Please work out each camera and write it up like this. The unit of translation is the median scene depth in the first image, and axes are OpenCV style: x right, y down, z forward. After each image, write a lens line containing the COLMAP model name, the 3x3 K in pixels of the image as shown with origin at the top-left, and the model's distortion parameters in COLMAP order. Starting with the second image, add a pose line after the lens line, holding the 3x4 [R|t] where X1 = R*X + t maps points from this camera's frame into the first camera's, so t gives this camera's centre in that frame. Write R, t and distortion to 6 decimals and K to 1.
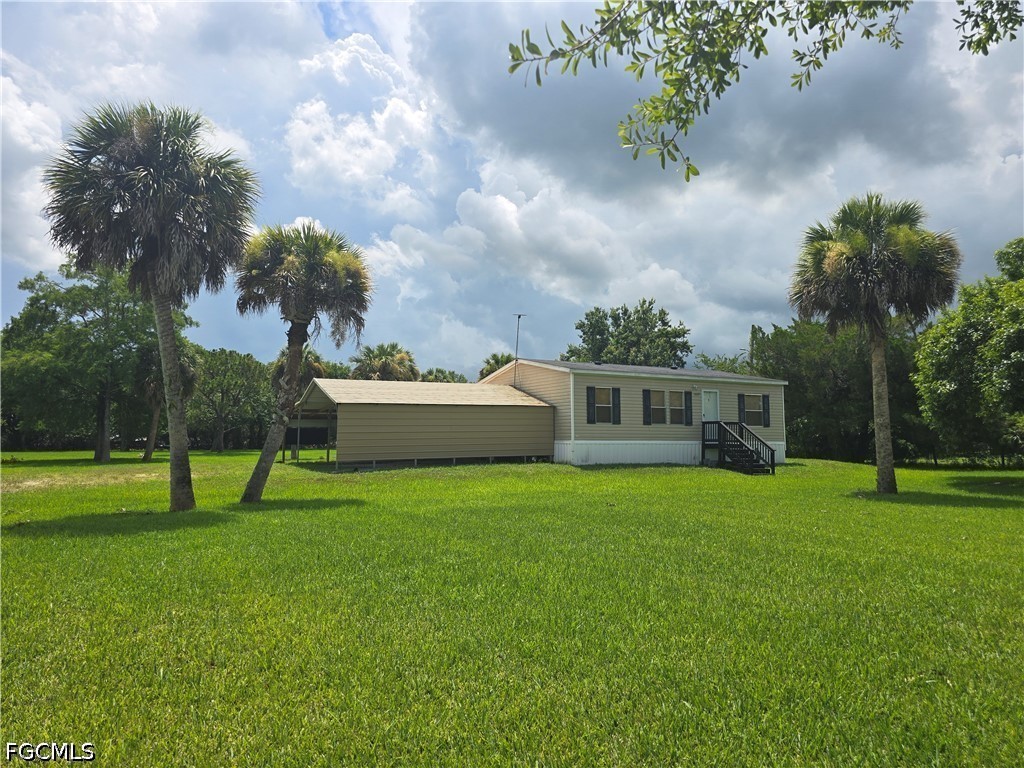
lens RADIAL K [[687.8, 0, 515.4], [0, 687.8, 374.9], [0, 0, 1]] dist [0.066530, -0.053786]
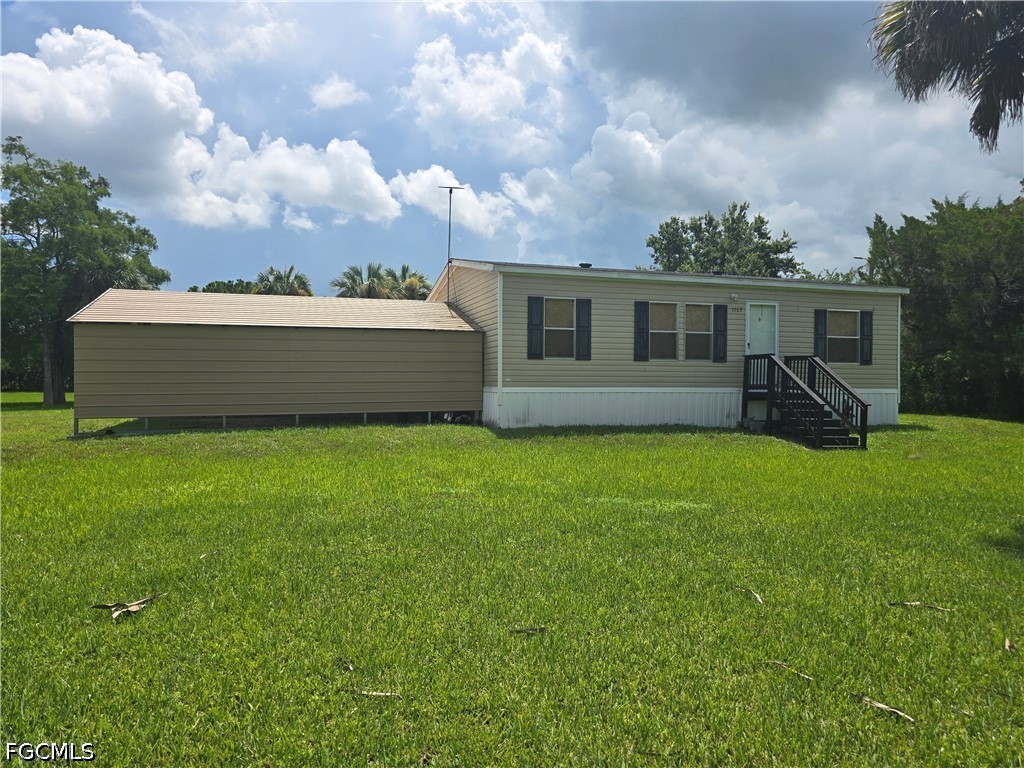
lens RADIAL K [[676.9, 0, 549.5], [0, 676.9, 383.7], [0, 0, 1]] dist [0.060254, -0.002450]
pose [[0.988410, 0.001621, -0.151801, 0.192520], [0.012418, 0.995729, 0.091488, 0.035755], [0.151301, -0.092312, 0.984168, 0.393055]]
